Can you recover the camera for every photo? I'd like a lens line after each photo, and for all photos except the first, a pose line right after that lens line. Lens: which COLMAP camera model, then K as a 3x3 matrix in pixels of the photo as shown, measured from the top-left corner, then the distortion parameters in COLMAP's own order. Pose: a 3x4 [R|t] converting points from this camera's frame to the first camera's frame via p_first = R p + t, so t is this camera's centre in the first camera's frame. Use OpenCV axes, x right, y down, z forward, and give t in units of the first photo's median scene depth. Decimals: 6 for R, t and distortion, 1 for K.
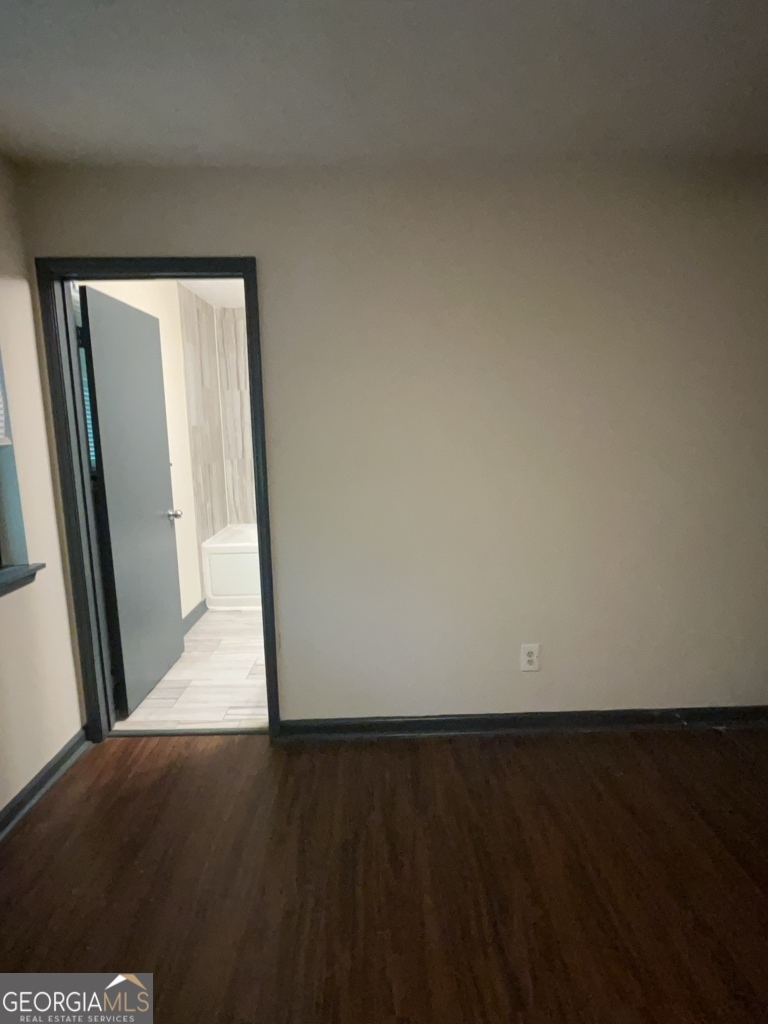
lens RADIAL K [[531.0, 0, 384.0], [0, 531.0, 513.3], [0, 0, 1]] dist [-0.010819, -0.000081]
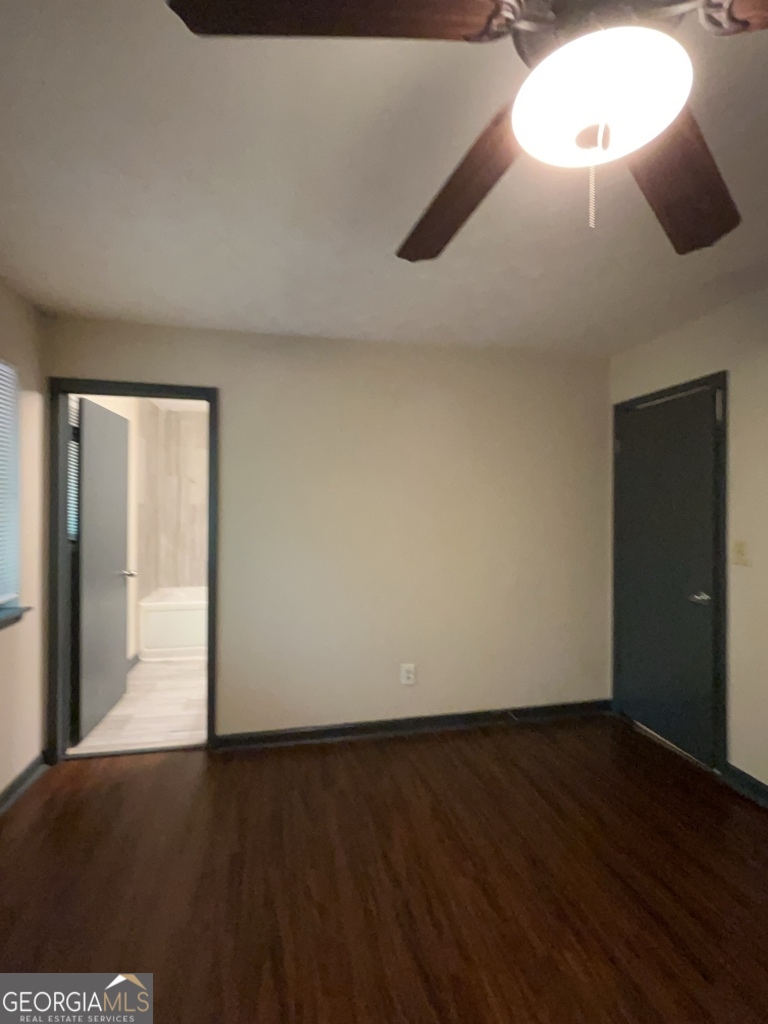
lens RADIAL K [[480.6, 0, 383.4], [0, 480.6, 507.3], [0, 0, 1]] dist [-0.001138, -0.000138]
pose [[0.981182, 0.025258, 0.191428, -0.039087], [0.007471, 0.985699, -0.168349, 0.052340], [-0.192942, 0.166611, 0.966961, -0.269561]]
